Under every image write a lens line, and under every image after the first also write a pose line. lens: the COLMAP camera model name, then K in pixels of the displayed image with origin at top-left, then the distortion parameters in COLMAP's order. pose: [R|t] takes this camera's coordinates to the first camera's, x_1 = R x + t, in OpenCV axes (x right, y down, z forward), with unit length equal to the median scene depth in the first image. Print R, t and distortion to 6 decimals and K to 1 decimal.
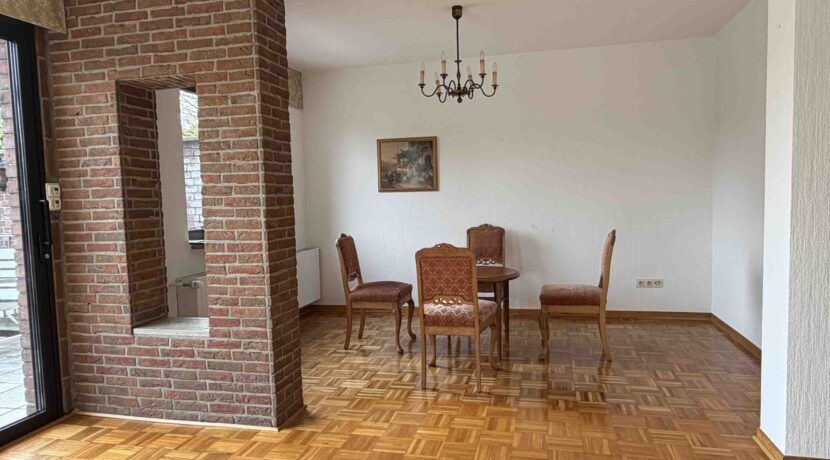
lens RADIAL K [[553.6, 0, 416.2], [0, 553.6, 234.3], [0, 0, 1]] dist [0.005869, 0.002529]
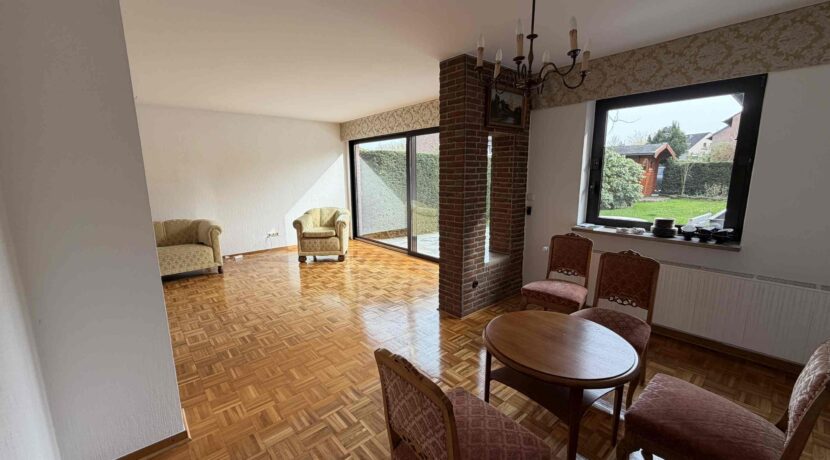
lens RADIAL K [[329.1, 0, 413.9], [0, 329.1, 228.8], [0, 0, 1]] dist [-0.011241, -0.000337]
pose [[-0.566788, 0.172866, -0.805524, 0.700919], [-0.031676, 0.972444, 0.230975, -0.210532], [0.823255, 0.156429, -0.545694, 1.460381]]
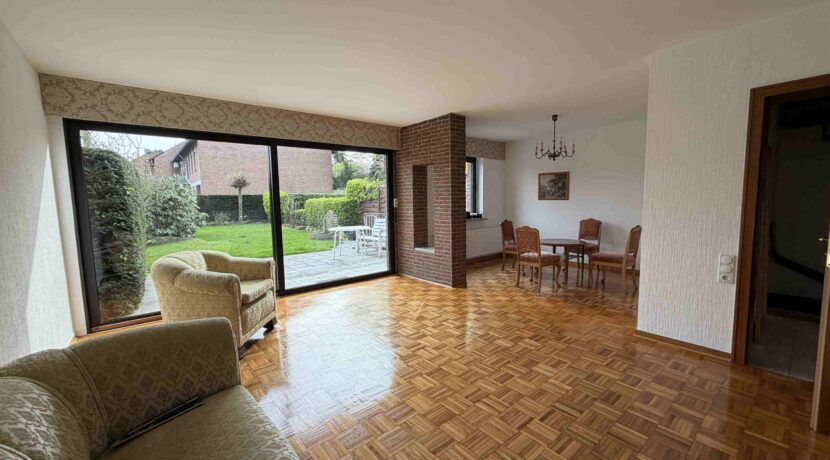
lens RADIAL K [[329.1, 0, 409.0], [0, 329.1, 231.5], [0, 0, 1]] dist [-0.011241, -0.000337]
pose [[0.802372, 0.072388, -0.592418, 0.512773], [-0.047132, 0.997203, 0.058014, -0.018642], [0.594961, -0.018627, 0.803539, -0.442647]]
